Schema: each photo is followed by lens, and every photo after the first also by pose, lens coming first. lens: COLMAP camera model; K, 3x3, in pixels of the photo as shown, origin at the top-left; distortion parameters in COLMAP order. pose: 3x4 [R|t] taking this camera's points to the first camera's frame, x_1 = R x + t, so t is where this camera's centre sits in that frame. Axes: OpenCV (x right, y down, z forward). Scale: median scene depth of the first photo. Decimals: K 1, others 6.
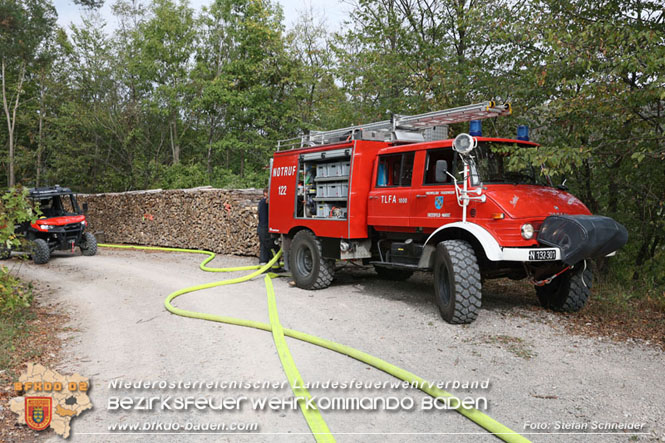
lens RADIAL K [[631.1, 0, 331.1], [0, 631.1, 221.1], [0, 0, 1]] dist [0.025855, 0.000000]
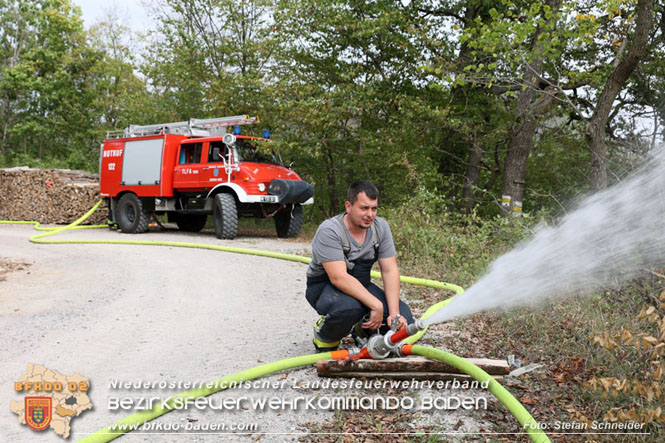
lens RADIAL K [[776.3, 0, 332.5], [0, 776.3, 223.6], [0, 0, 1]] dist [0.089801, 0.000000]
pose [[0.963766, 0.006337, 0.266675, -0.082883], [-0.003792, 0.999942, -0.010057, 0.121152], [-0.266723, 0.008681, 0.963734, -1.054768]]
